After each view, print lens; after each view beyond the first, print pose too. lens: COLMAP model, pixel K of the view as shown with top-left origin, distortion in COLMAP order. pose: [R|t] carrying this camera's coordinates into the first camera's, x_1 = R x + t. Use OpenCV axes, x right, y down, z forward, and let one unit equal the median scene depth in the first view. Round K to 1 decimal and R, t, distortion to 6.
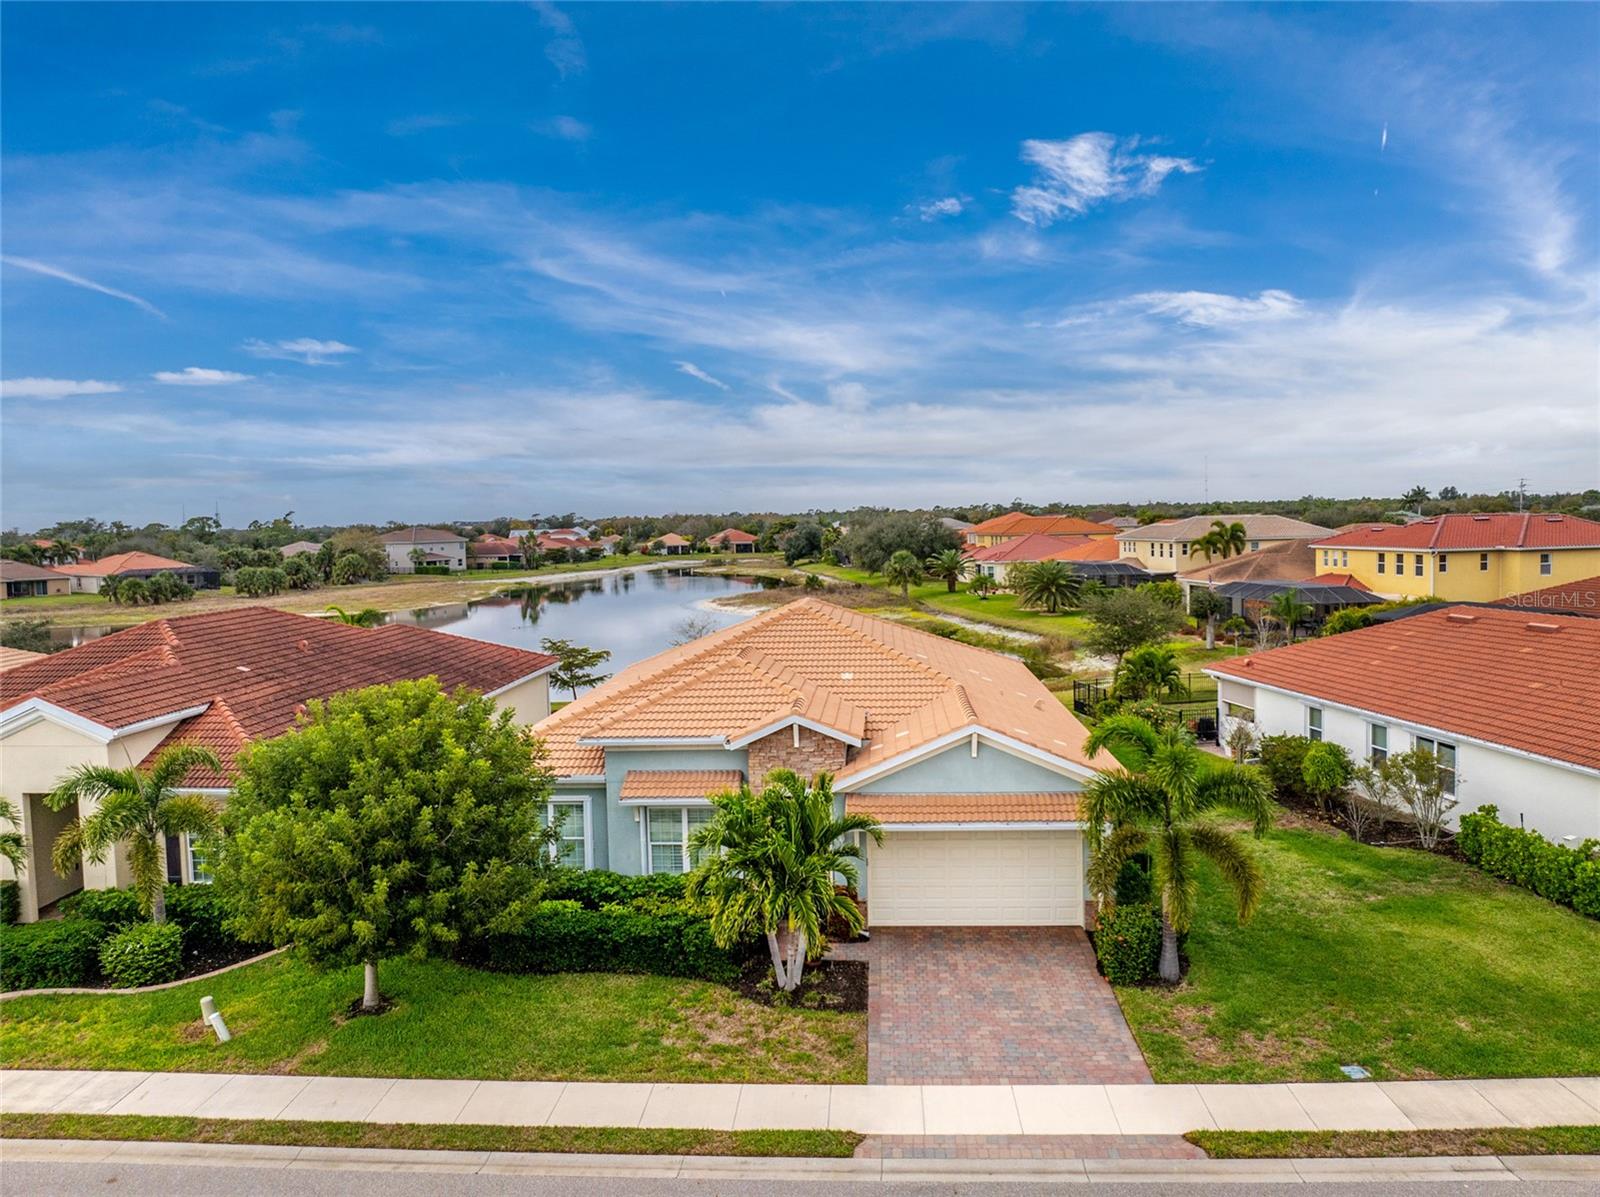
lens RADIAL K [[1137.4, 0, 800.0], [0, 1137.4, 598.5], [0, 0, 1]] dist [-0.063517, 0.037109]
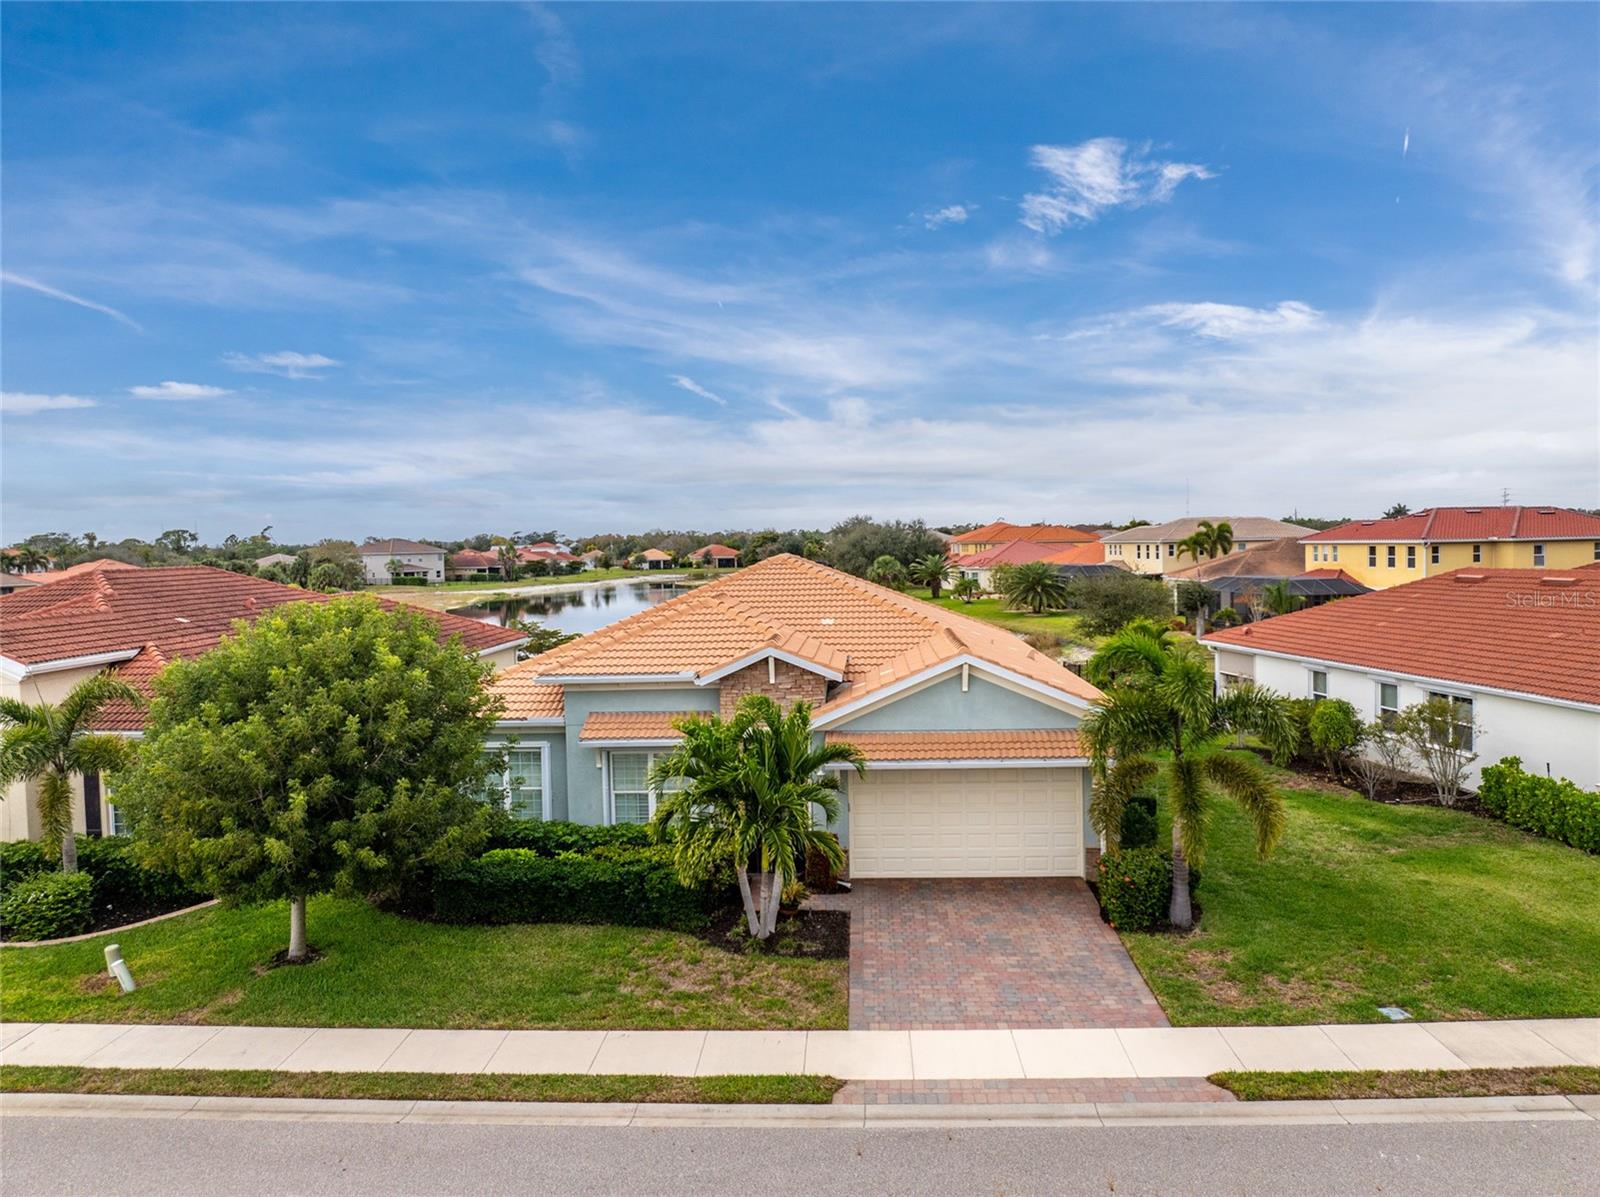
lens RADIAL K [[1137.4, 0, 800.0], [0, 1137.4, 598.5], [0, 0, 1]] dist [-0.063517, 0.037109]
pose [[0.999889, 0.001566, 0.014827, 0.005855], [-0.001270, 0.999800, -0.019945, 0.081230], [-0.014856, 0.019924, 0.999691, 0.078278]]
